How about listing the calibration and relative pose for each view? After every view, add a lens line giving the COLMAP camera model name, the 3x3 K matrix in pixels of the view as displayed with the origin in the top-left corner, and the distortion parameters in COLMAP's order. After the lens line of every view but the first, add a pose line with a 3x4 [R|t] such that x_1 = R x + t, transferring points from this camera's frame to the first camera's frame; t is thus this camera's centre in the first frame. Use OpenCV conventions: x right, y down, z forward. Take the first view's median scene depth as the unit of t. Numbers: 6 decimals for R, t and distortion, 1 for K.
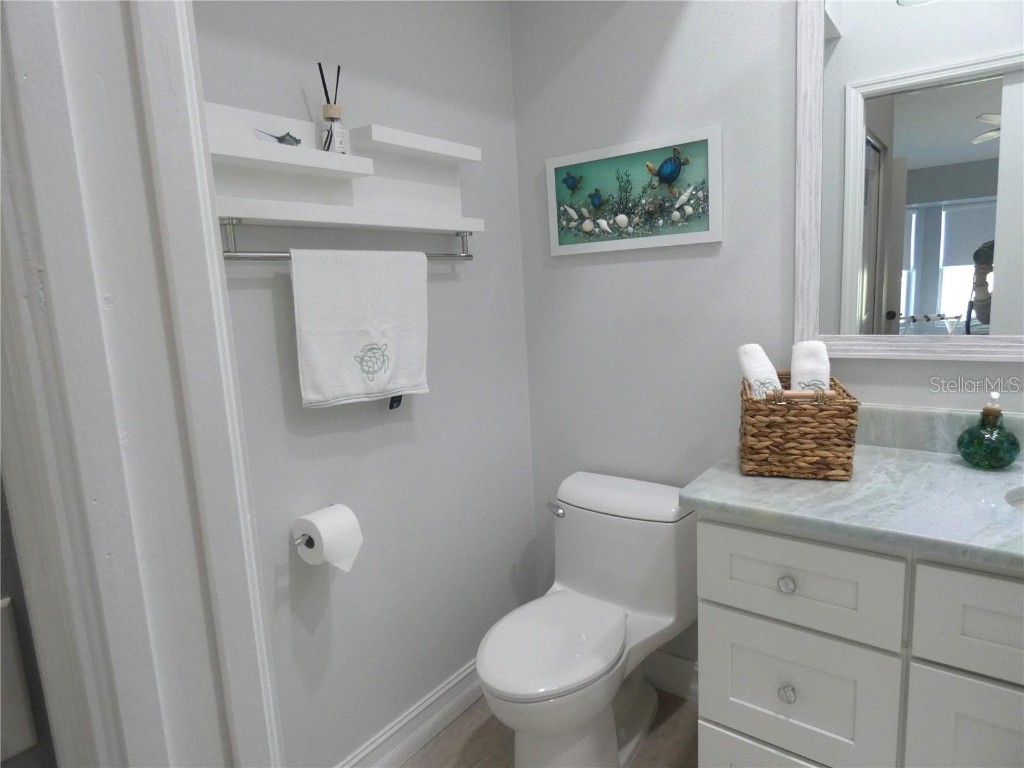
lens RADIAL K [[612.6, 0, 511.2], [0, 612.6, 385.2], [0, 0, 1]] dist [-0.002109, -0.005972]
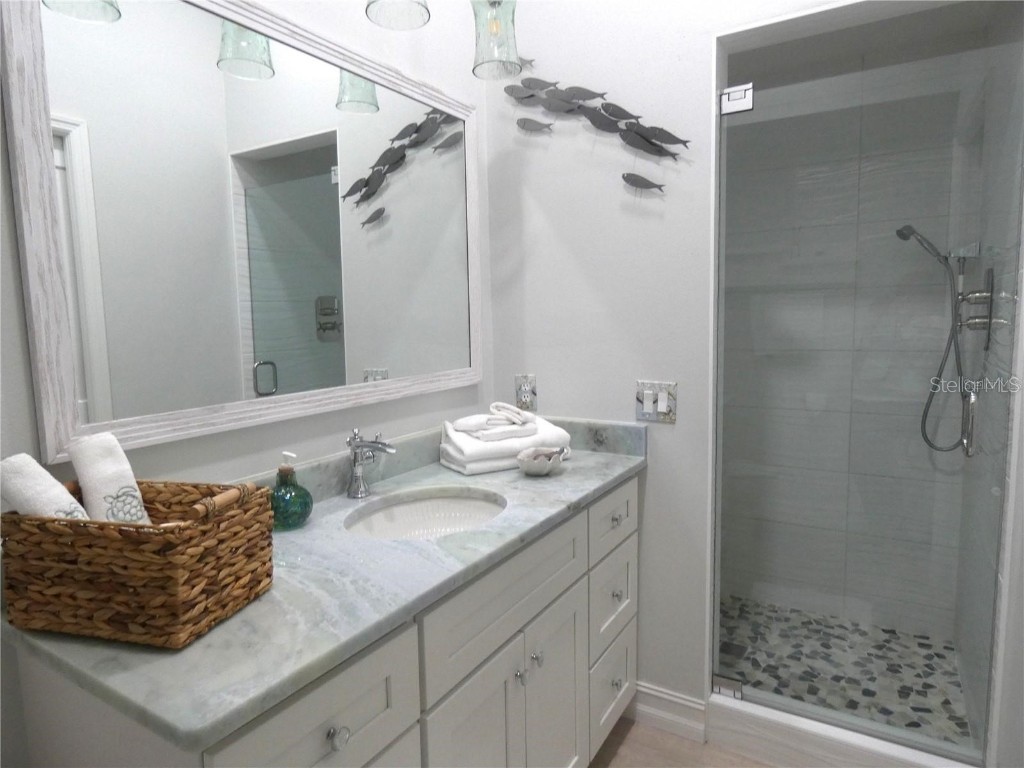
lens RADIAL K [[612.6, 0, 510.2], [0, 612.6, 378.7], [0, 0, 1]] dist [-0.002109, -0.005972]
pose [[-0.118018, -0.045235, 0.991981, -0.270881], [0.182577, 0.980943, 0.066453, -0.108144], [-0.976083, 0.188955, -0.107510, 0.710728]]
